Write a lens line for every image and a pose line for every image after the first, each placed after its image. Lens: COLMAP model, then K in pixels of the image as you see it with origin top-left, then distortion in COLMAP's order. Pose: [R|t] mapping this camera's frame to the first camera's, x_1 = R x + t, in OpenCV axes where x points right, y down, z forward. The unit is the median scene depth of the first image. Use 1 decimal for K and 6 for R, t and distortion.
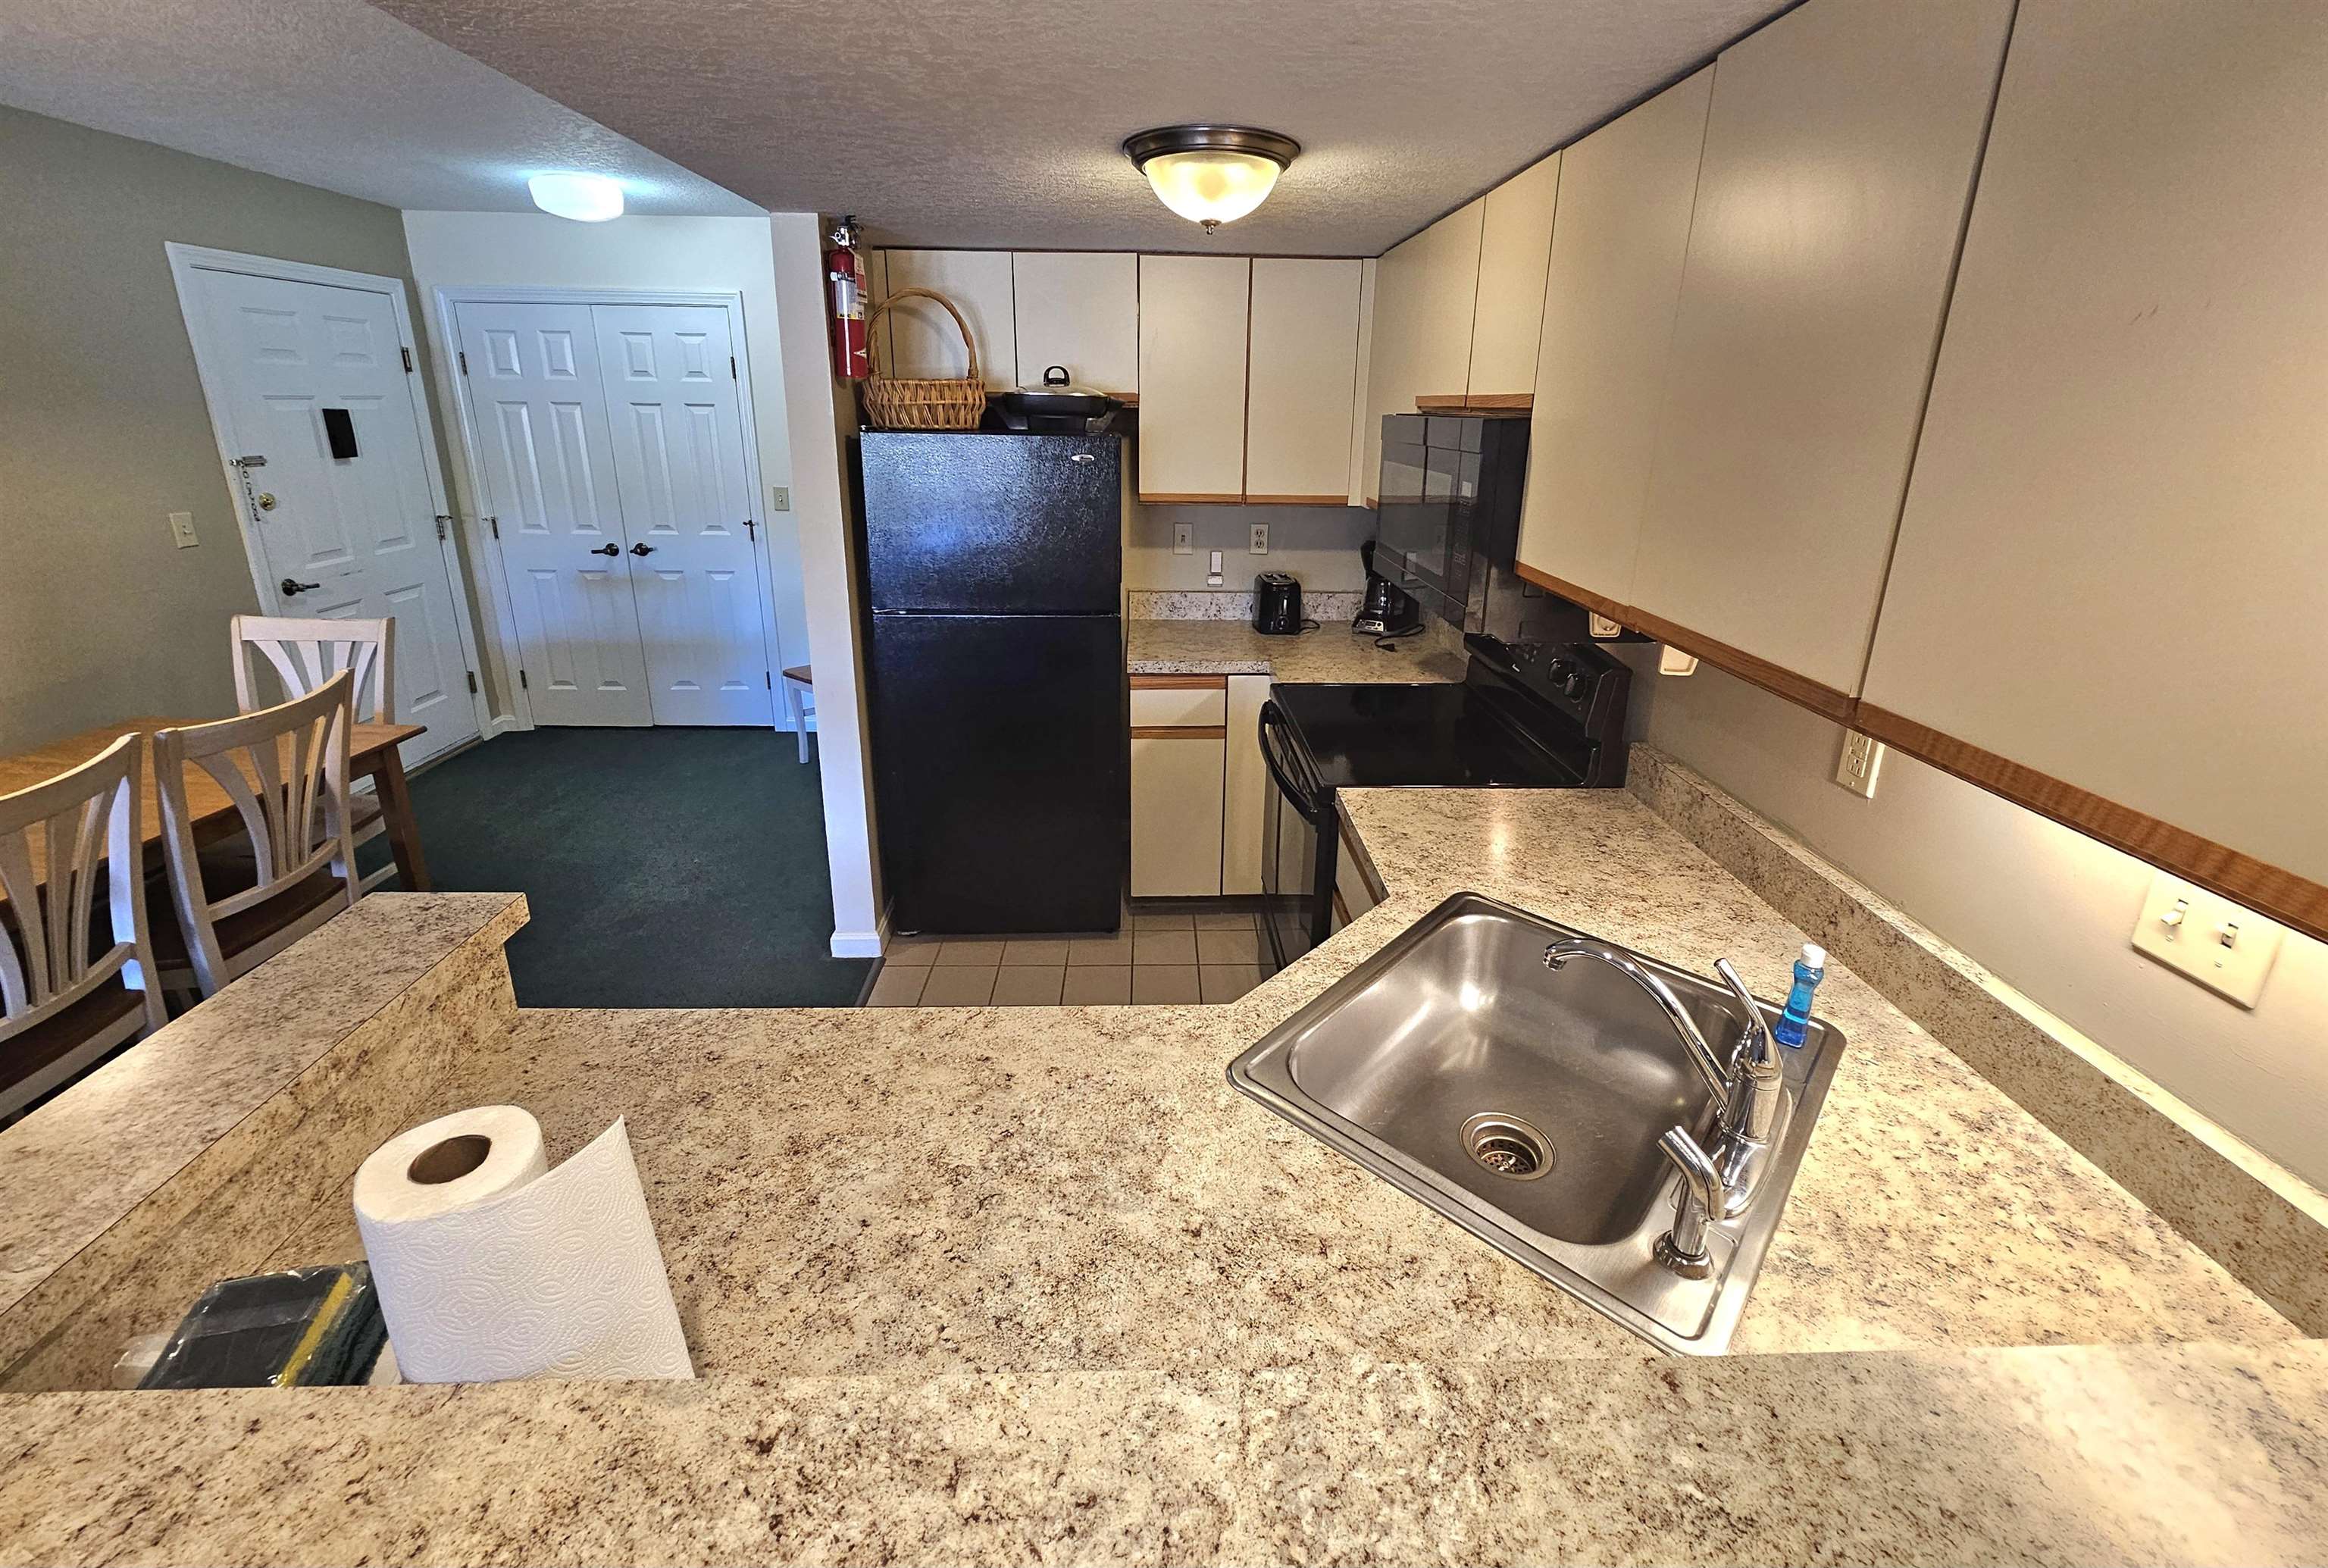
lens RADIAL K [[957.6, 0, 1161.4], [0, 957.6, 682.7], [0, 0, 1]] dist [0.003469, 0.000111]
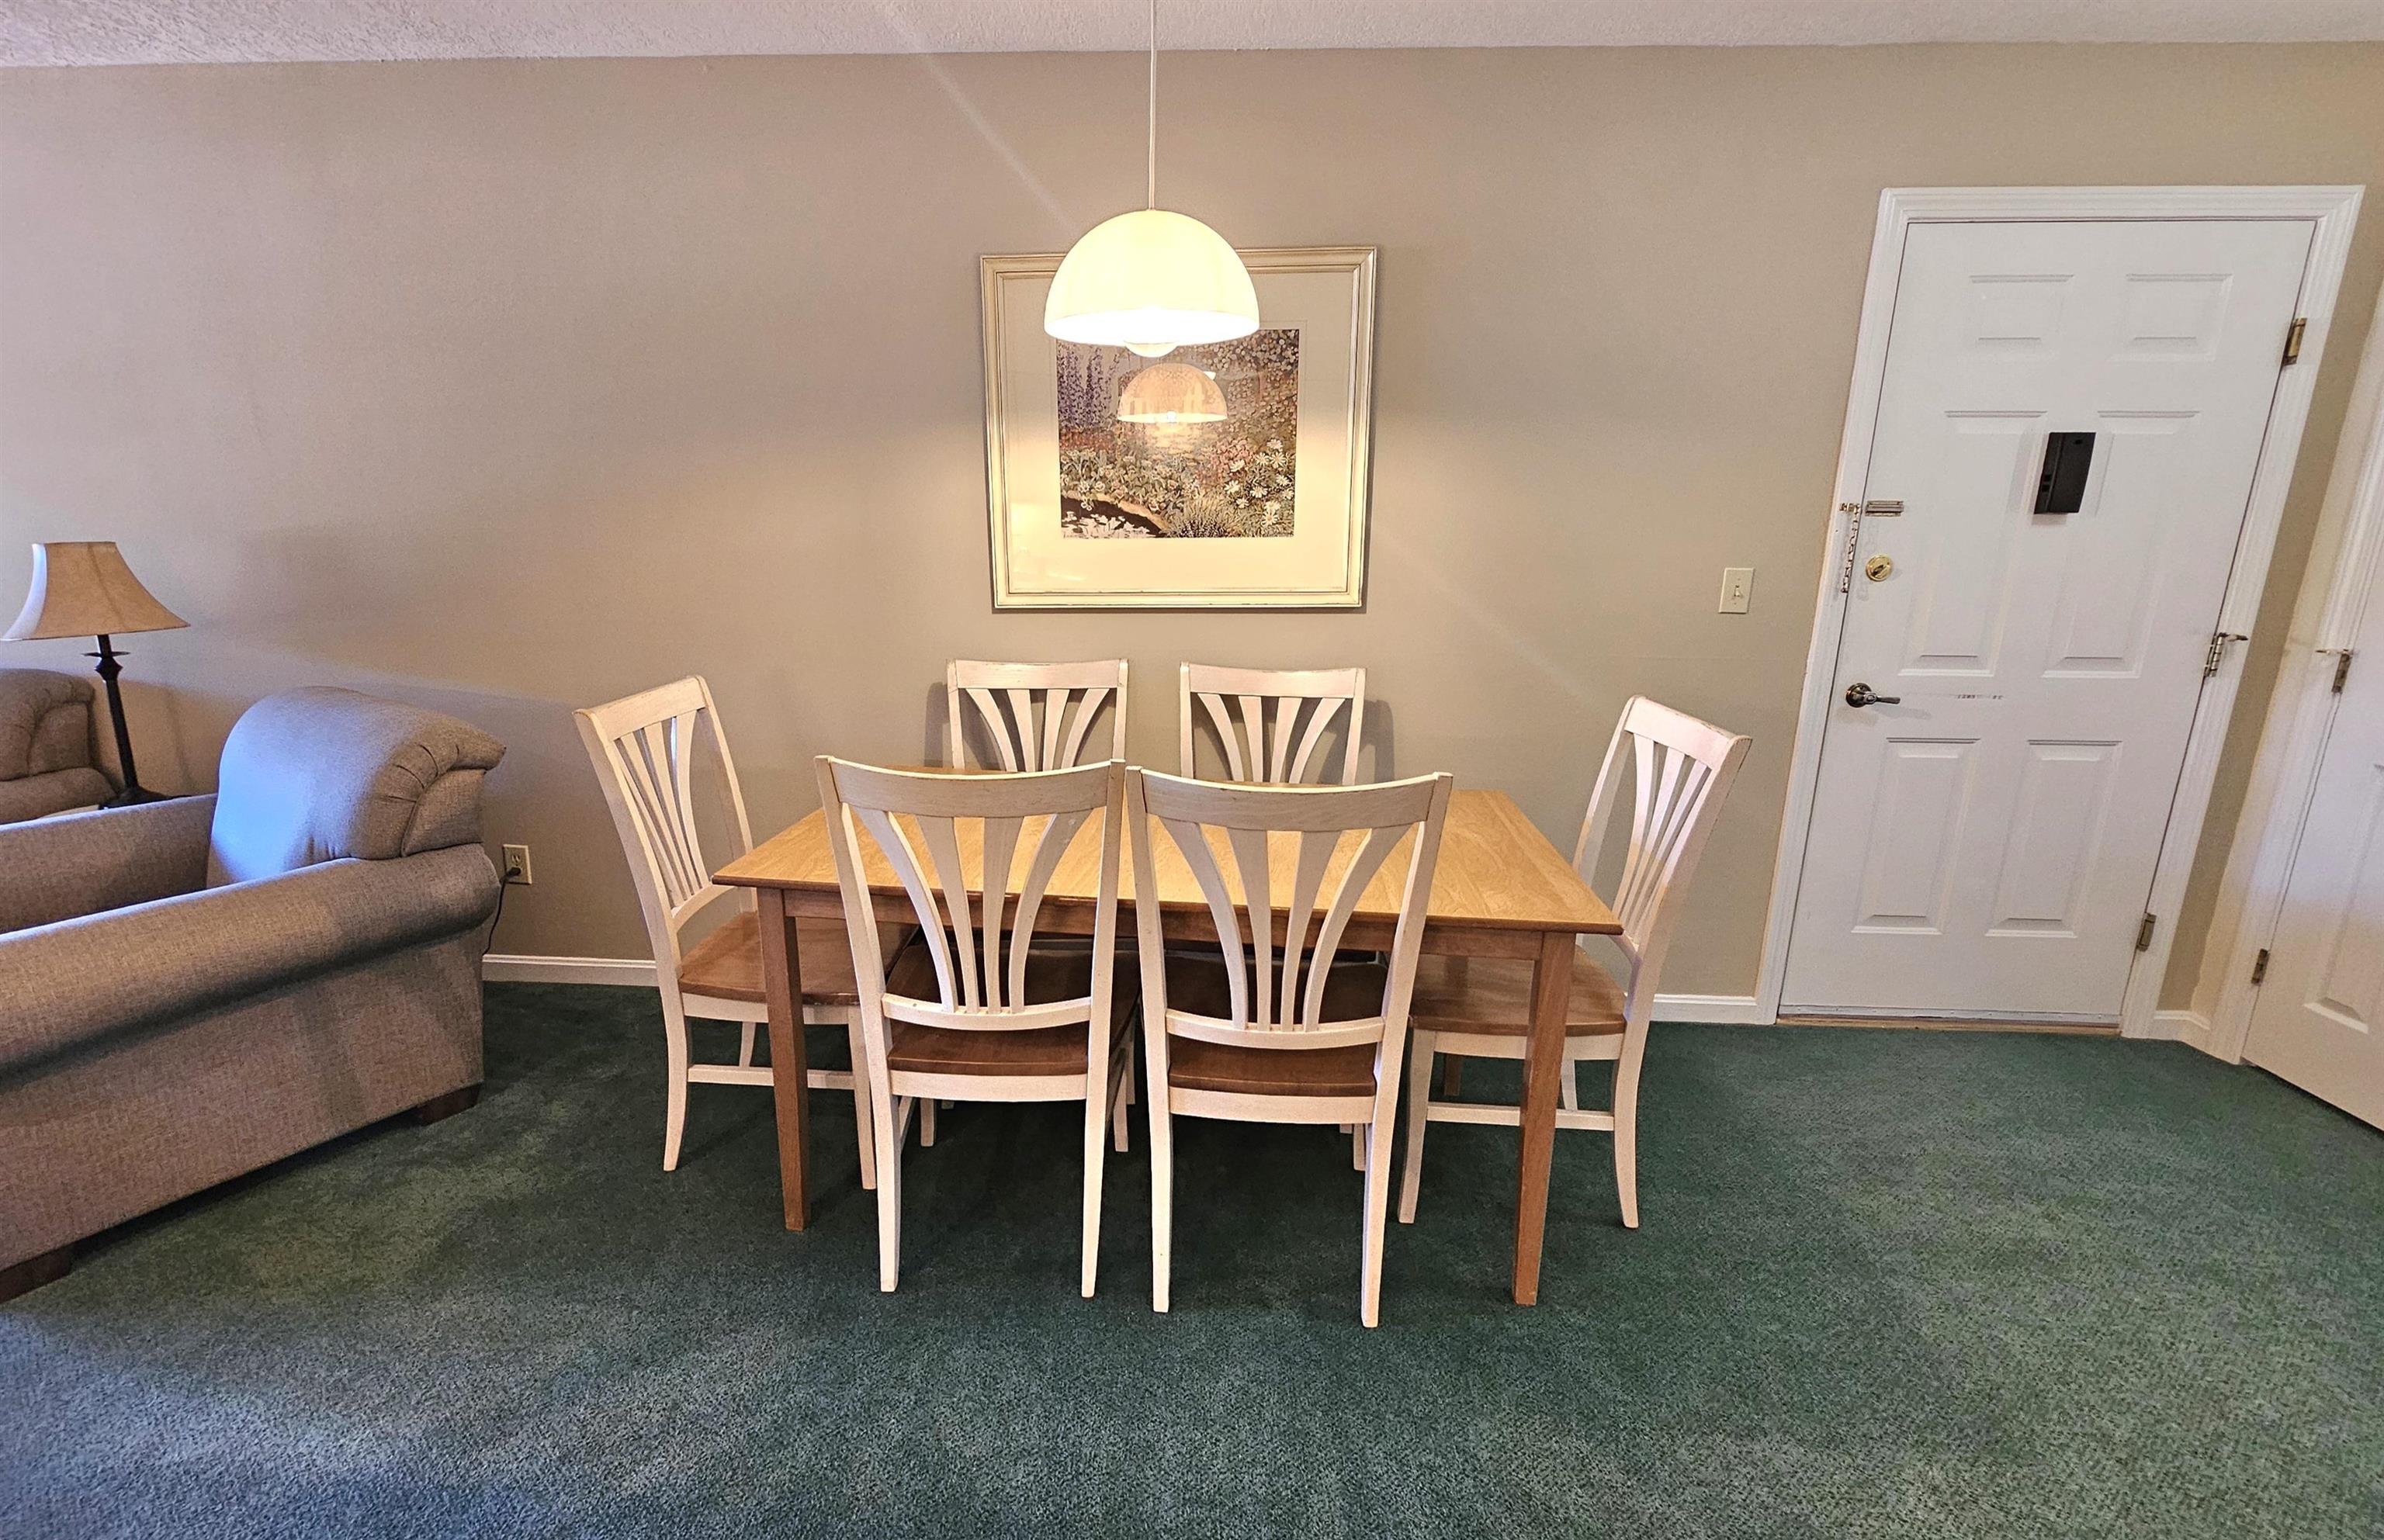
lens RADIAL K [[979.4, 0, 1190.4], [0, 979.4, 777.3], [0, 0, 1]] dist [-0.012245, -0.000511]
pose [[-0.100340, 0.213461, -0.971785, -0.165352], [-0.288063, 0.928649, 0.233730, -0.064827], [0.952340, 0.303388, -0.031690, 0.547150]]
